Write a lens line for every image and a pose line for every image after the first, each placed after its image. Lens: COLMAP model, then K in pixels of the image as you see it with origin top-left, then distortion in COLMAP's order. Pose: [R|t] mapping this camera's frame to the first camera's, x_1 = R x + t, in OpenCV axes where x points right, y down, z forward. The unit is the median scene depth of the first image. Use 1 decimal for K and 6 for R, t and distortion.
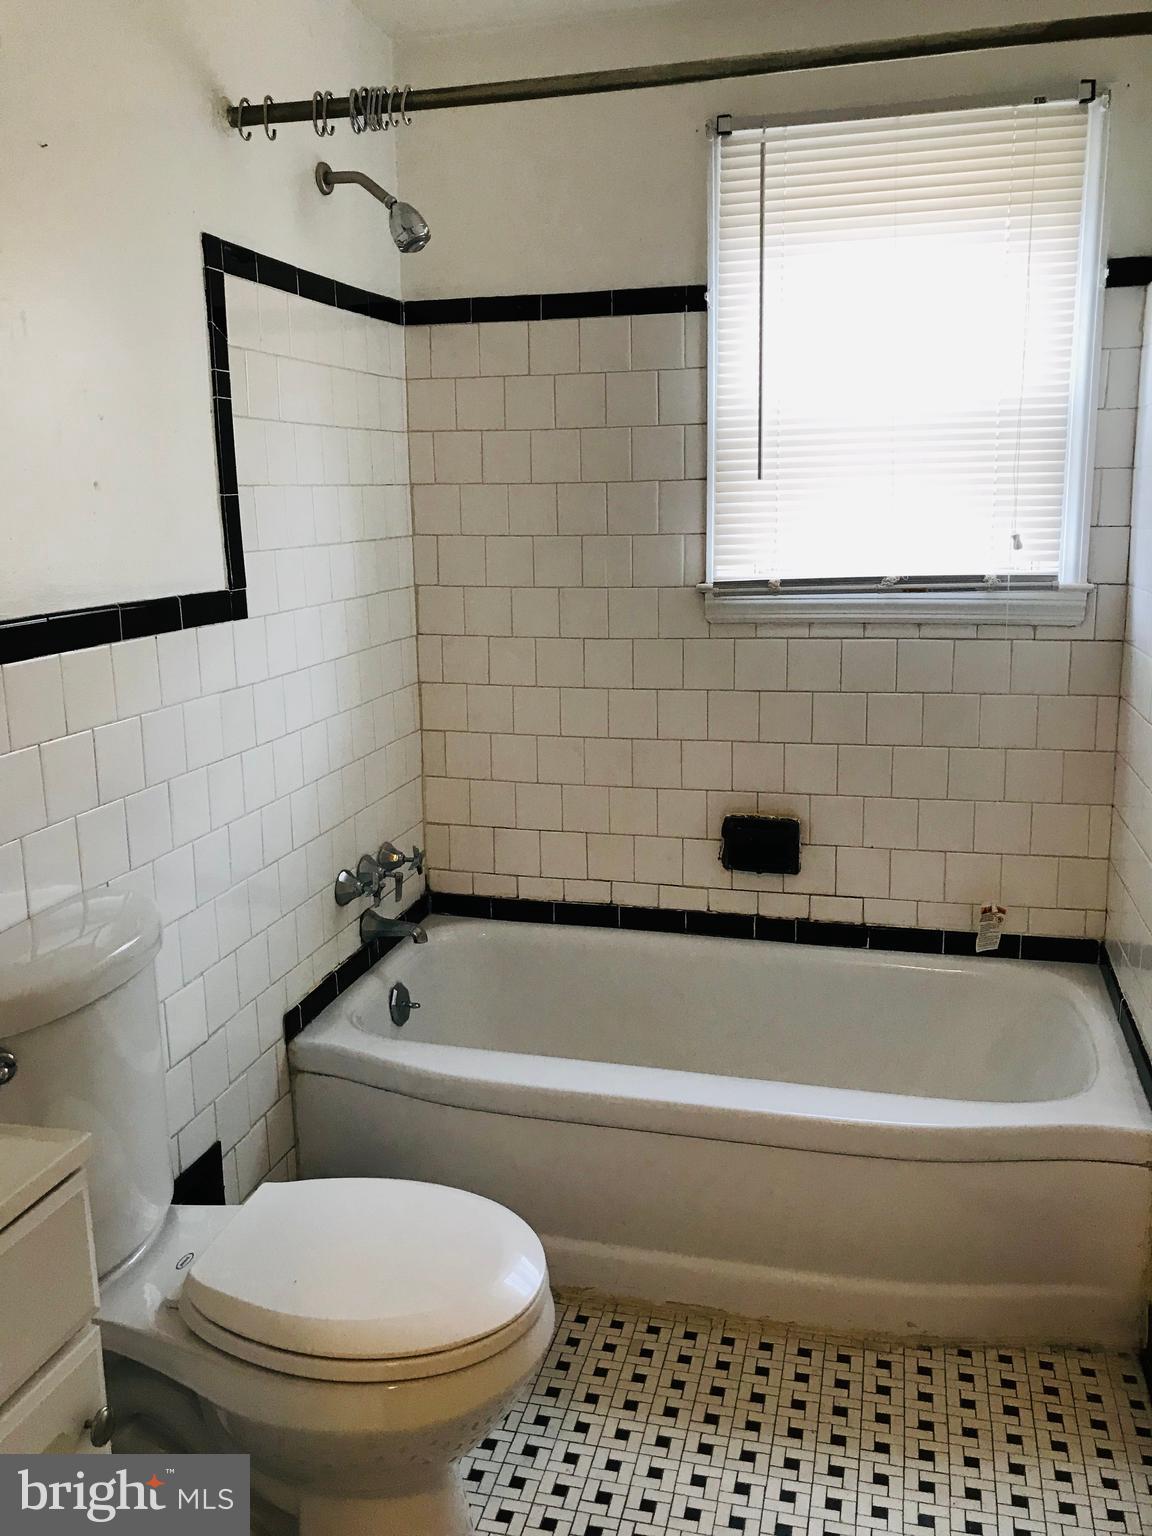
lens RADIAL K [[1273.5, 0, 569.6], [0, 1273.5, 749.3], [0, 0, 1]] dist [0.040204, -0.052365]
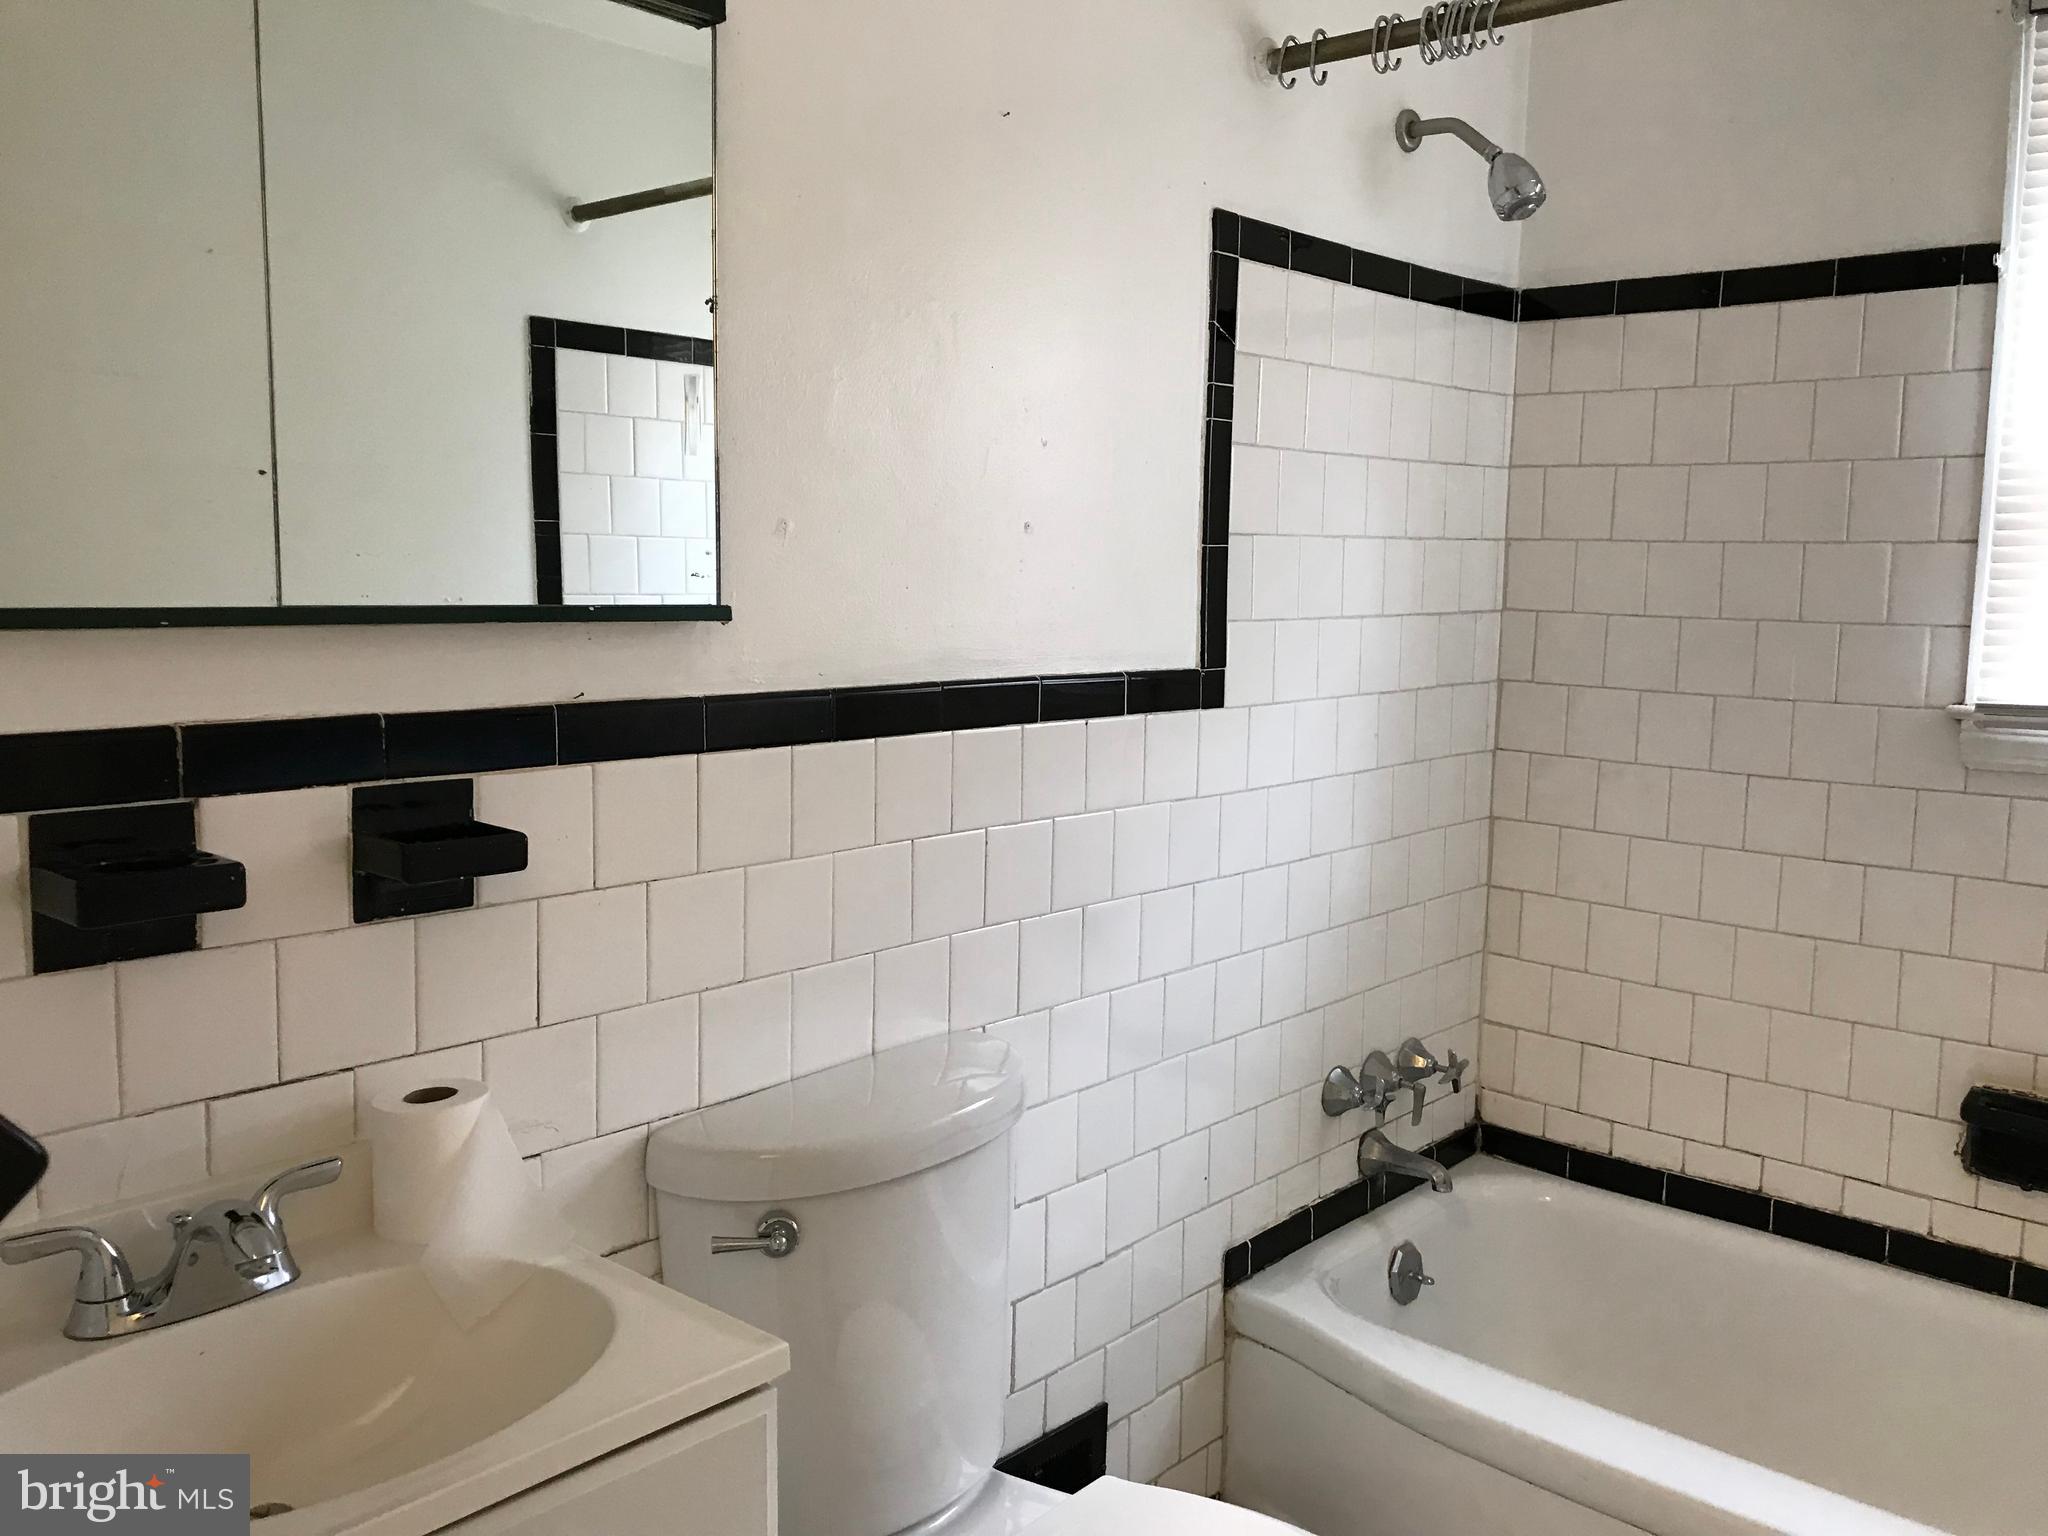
lens RADIAL K [[1698.0, 0, 1011.2], [0, 1698.0, 752.7], [0, 0, 1]] dist [0.040204, -0.052365]
pose [[0.886615, 0.082899, -0.455018, 0.086454], [-0.120944, 0.991130, -0.055090, -0.005353], [0.446415, 0.103875, 0.888777, 0.054597]]
